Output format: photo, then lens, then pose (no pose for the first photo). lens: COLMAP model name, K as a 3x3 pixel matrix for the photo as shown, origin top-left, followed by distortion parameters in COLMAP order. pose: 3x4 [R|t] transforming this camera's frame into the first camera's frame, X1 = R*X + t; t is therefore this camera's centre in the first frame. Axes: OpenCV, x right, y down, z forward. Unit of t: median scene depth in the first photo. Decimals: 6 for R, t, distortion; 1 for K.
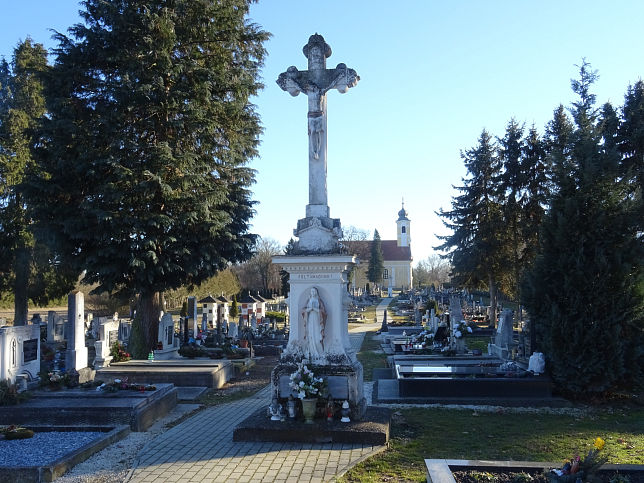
lens RADIAL K [[610.4, 0, 322.0], [0, 610.4, 241.5], [0, 0, 1]] dist [0.005104, 0.000623]
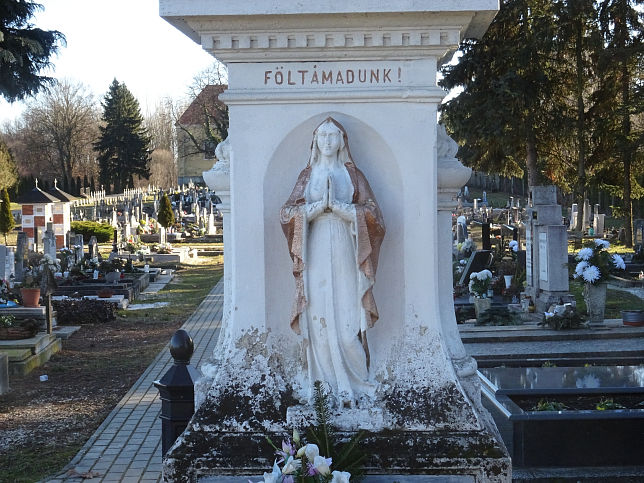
lens RADIAL K [[1163.2, 0, 322.0], [0, 1163.2, 241.5], [0, 0, 1]] dist [0.046450, 0.271738]
pose [[0.992500, -0.010355, 0.121805, -0.016359], [-0.005871, 0.991218, 0.132111, 0.013664], [-0.122103, -0.131835, 0.983723, 0.117275]]
